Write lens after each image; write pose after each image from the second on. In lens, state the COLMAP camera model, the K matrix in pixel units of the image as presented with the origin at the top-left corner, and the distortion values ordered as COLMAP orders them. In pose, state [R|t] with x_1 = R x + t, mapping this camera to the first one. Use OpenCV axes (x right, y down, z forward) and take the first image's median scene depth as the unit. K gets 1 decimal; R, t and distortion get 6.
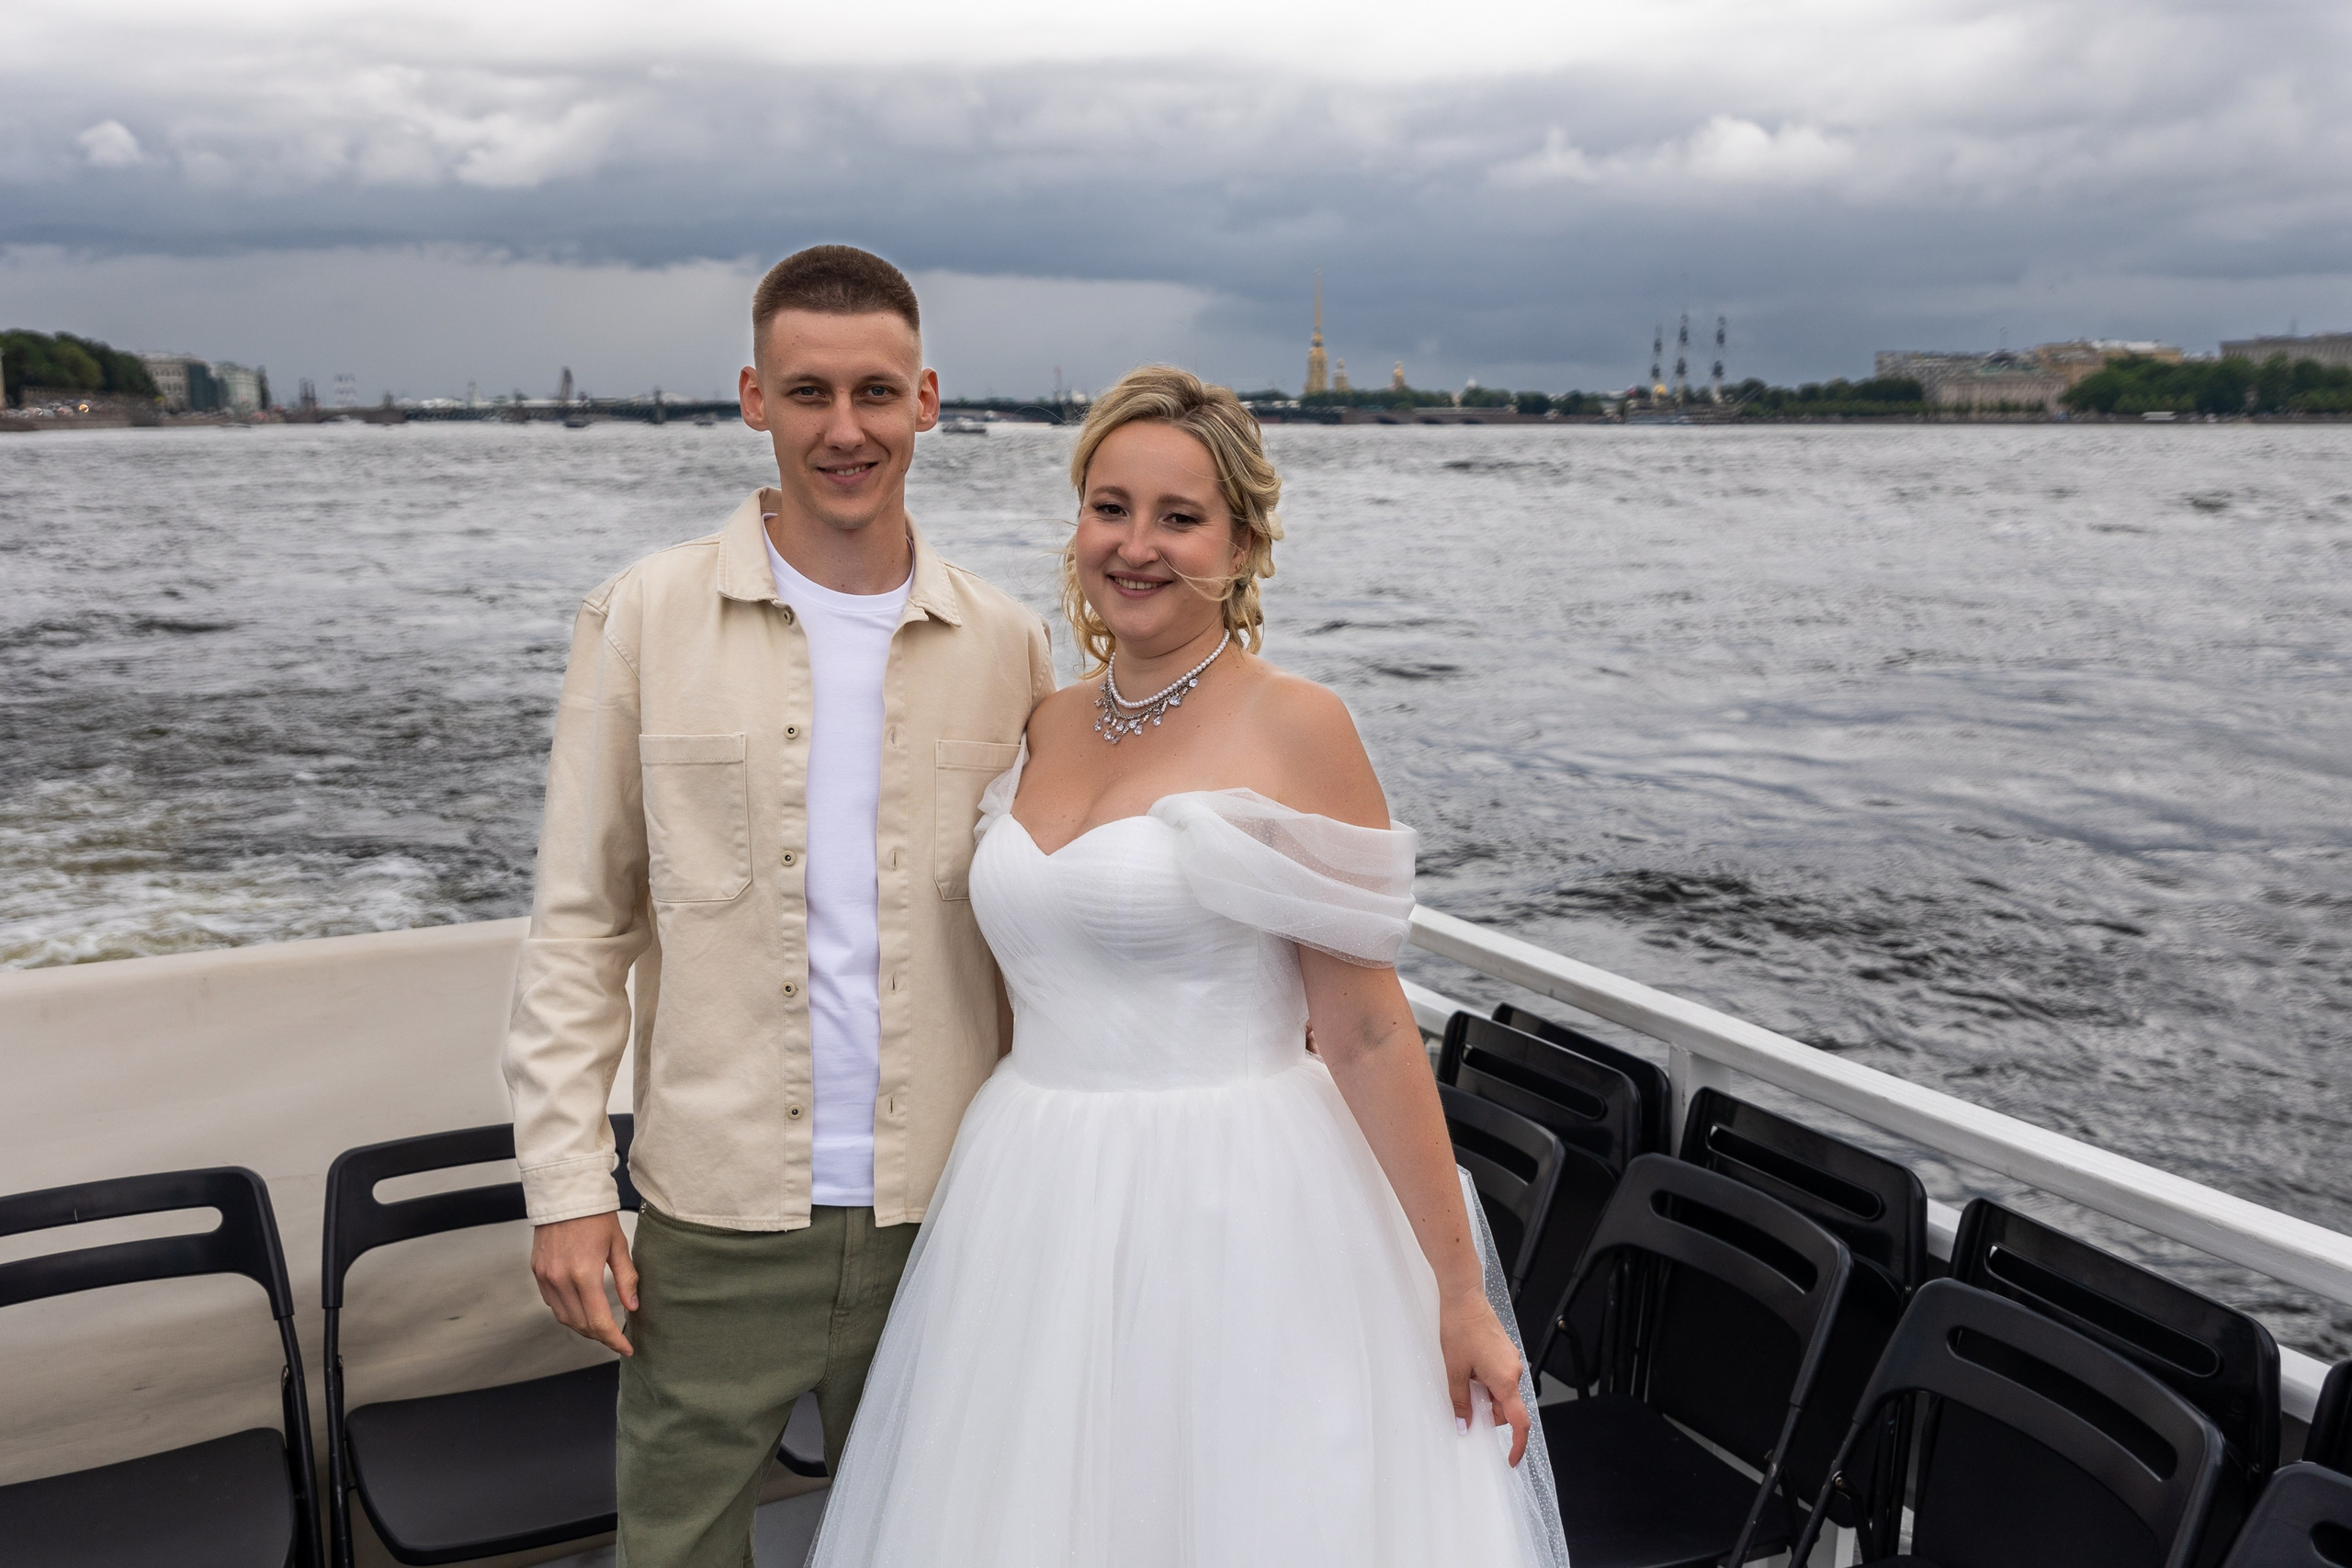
lens RADIAL K [[1863.1, 0, 1163.4], [0, 1863.1, 761.1], [0, 0, 1]] dist [-0.027140, 0.022333]
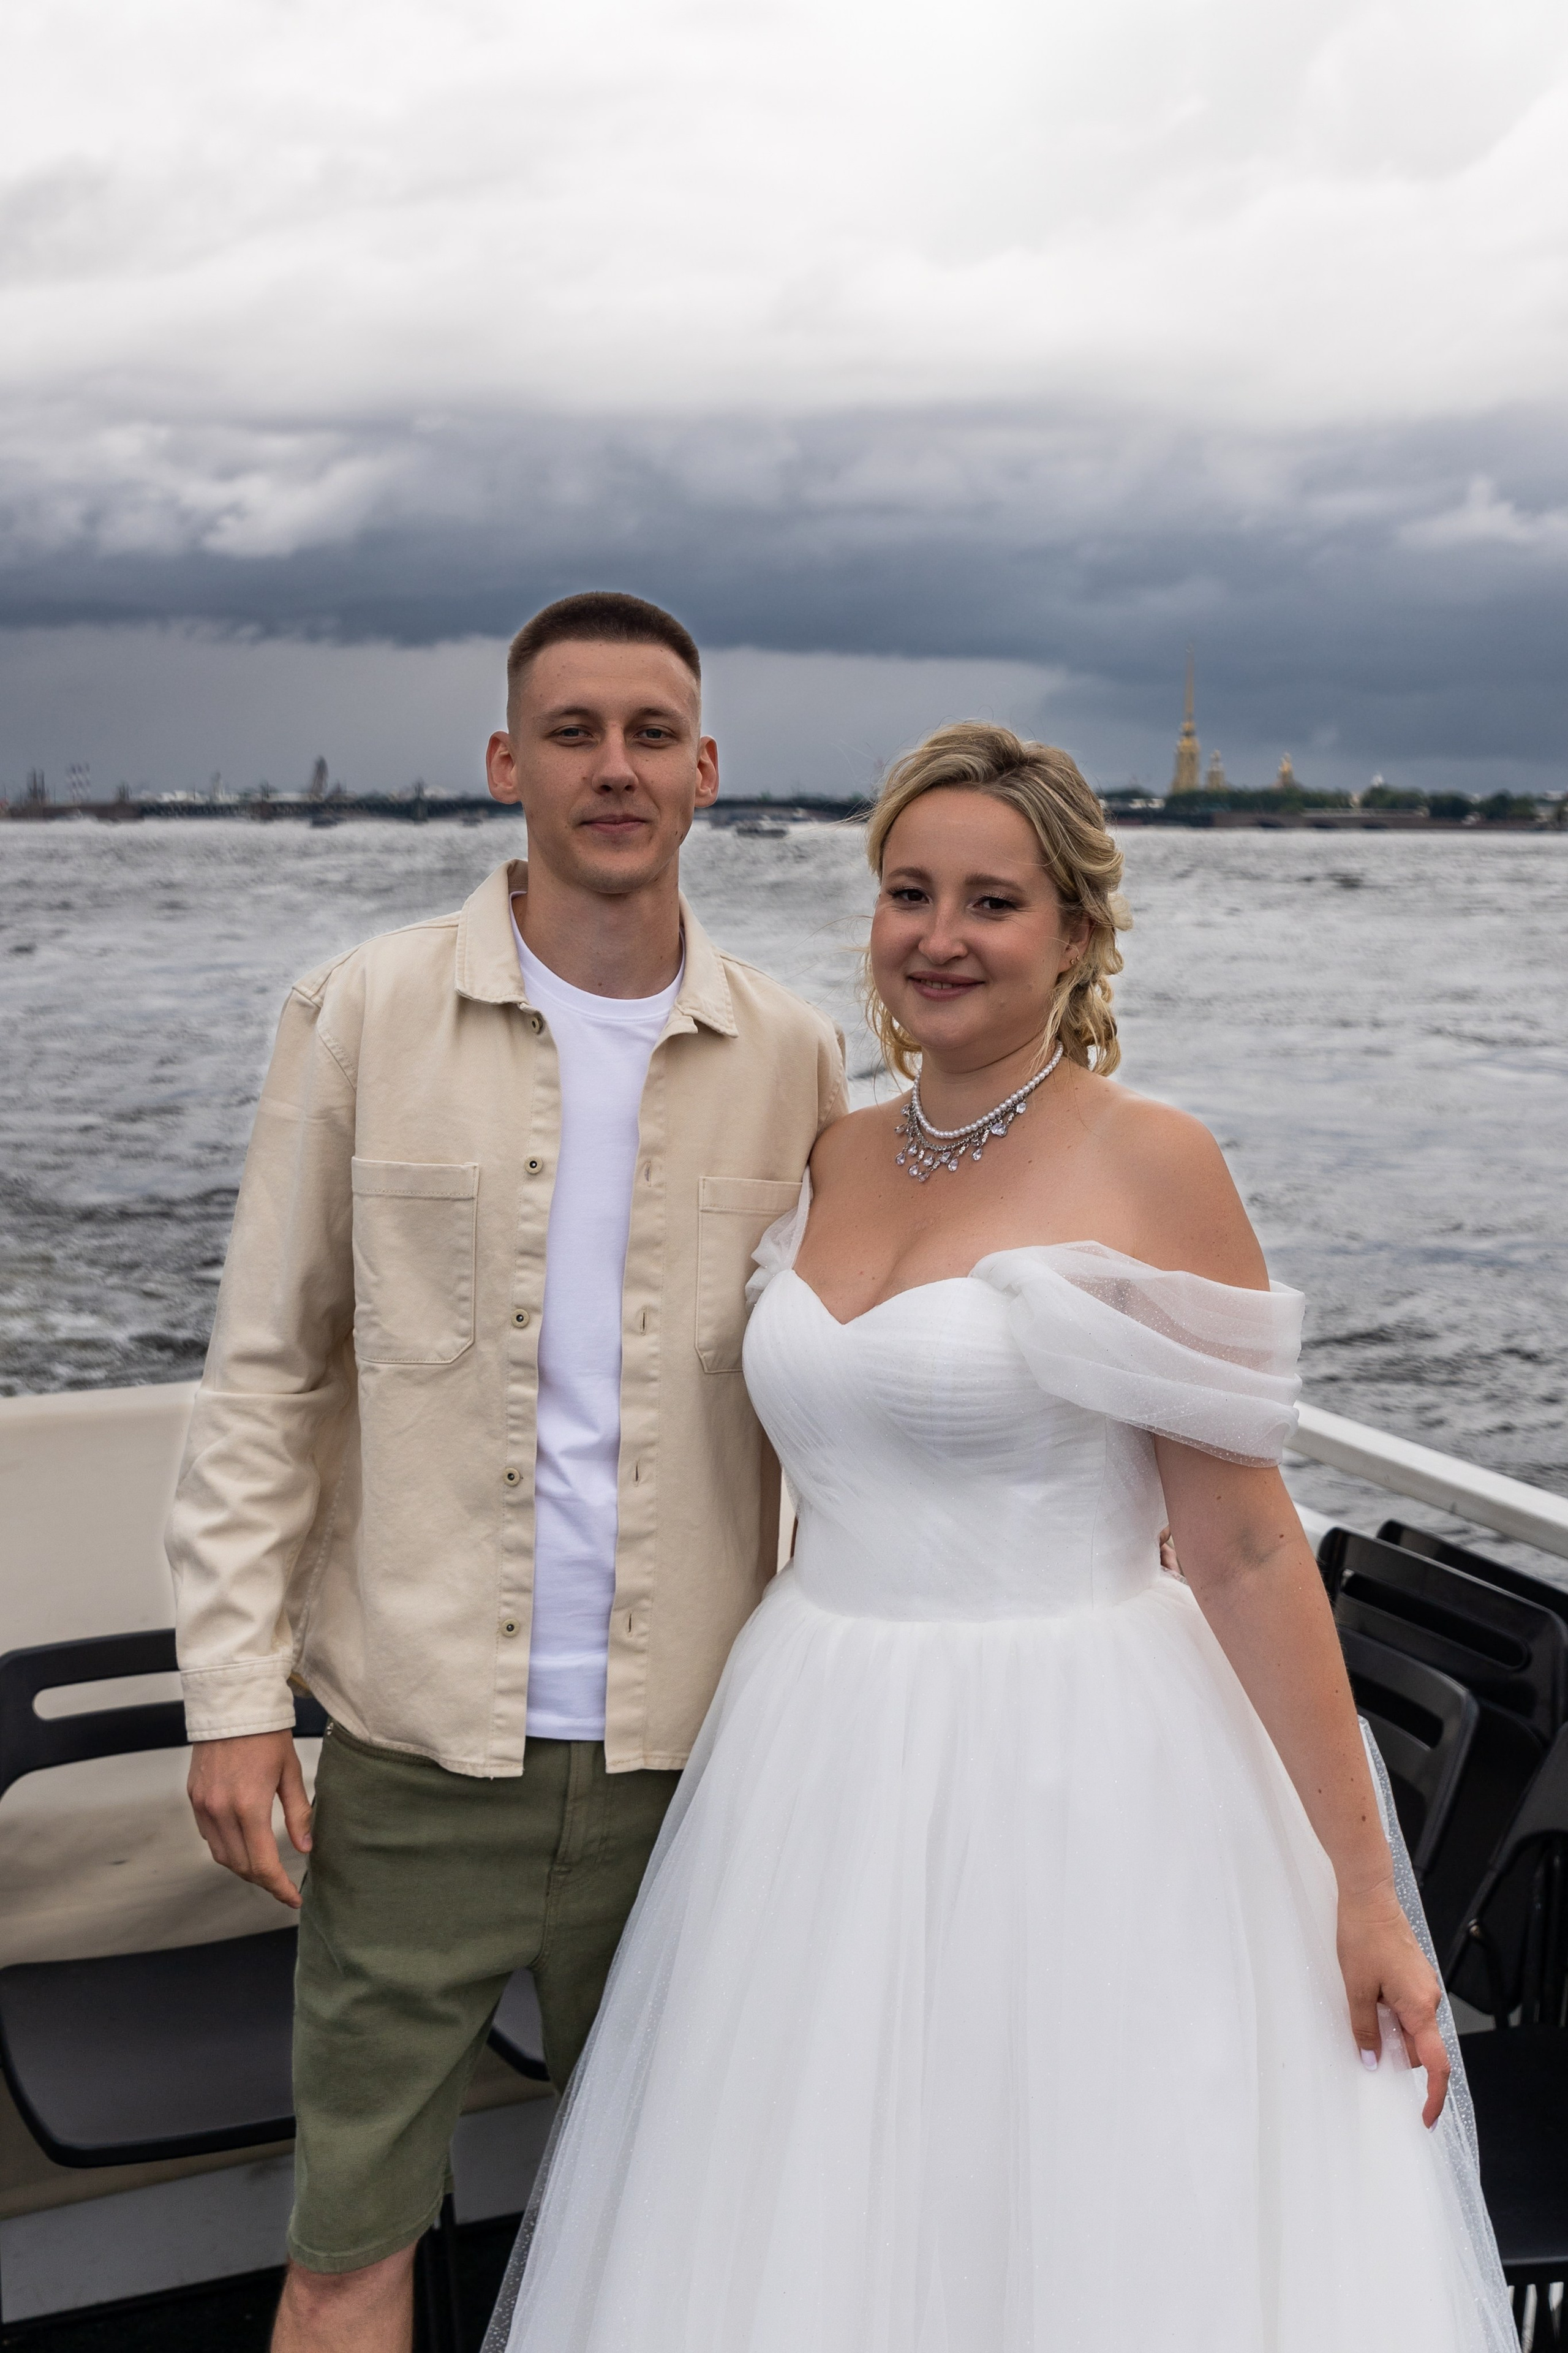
lens RADIAL K [[1863.9, 0, 800.5], [0, 1863.9, 1172.9], [0, 0, 1]] dist [-0.027140, 0.022333]
pose [[0.990712, 0.018733, -0.134681, 0.029788], [-0.024425, 0.998871, -0.040739, 0.016557], [0.133766, 0.043650, 0.990051, 0.166271]]
